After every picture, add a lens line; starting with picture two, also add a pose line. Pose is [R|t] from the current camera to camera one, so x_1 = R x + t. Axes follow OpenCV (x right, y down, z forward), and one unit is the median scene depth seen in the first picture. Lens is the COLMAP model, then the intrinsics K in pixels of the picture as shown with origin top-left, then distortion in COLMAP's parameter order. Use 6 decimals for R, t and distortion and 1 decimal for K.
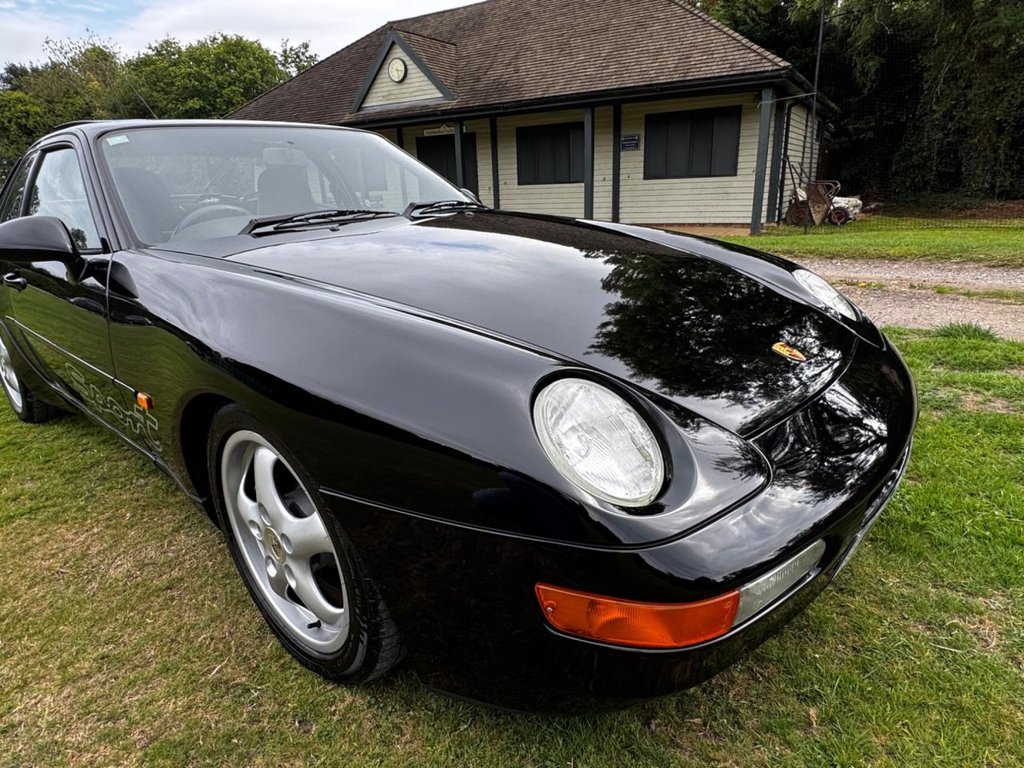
lens RADIAL K [[594.2, 0, 513.0], [0, 594.2, 380.8], [0, 0, 1]] dist [0.002396, -0.000679]
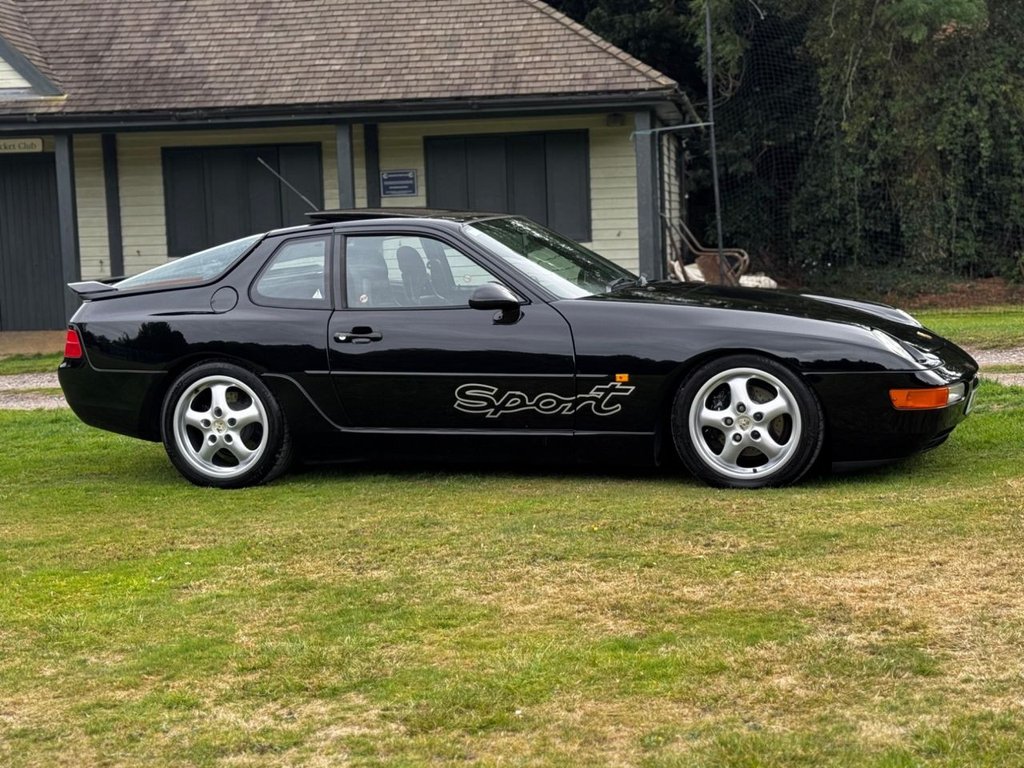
lens RADIAL K [[1668.0, 0, 512.0], [0, 1668.0, 384.0], [0, 0, 1]] dist [0.154222, -0.226172]
pose [[0.918448, -0.032336, 0.394217, -2.298911], [0.125066, 0.969261, -0.211875, 0.849107], [-0.375249, 0.243899, 0.894260, -2.666013]]
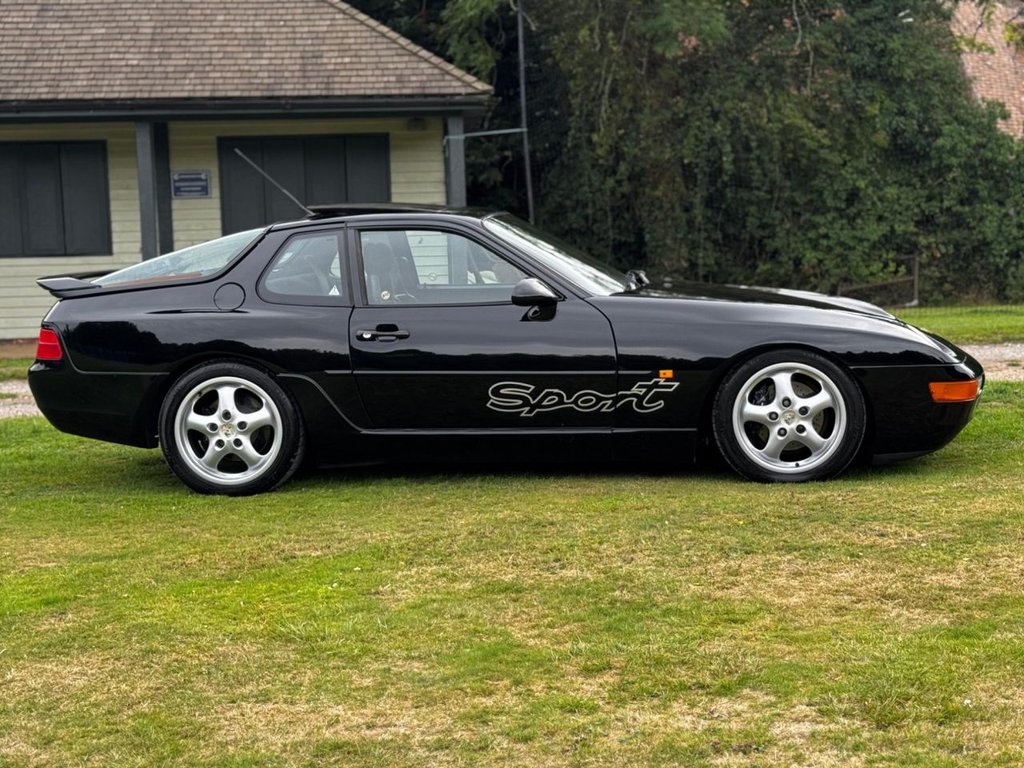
lens RADIAL K [[1668.0, 0, 512.0], [0, 1668.0, 384.0], [0, 0, 1]] dist [0.154222, -0.226172]
pose [[0.821586, -0.039119, 0.568741, -3.039982], [0.176242, 0.966200, -0.188137, 0.728078], [-0.542158, 0.254806, 0.800711, -2.175943]]
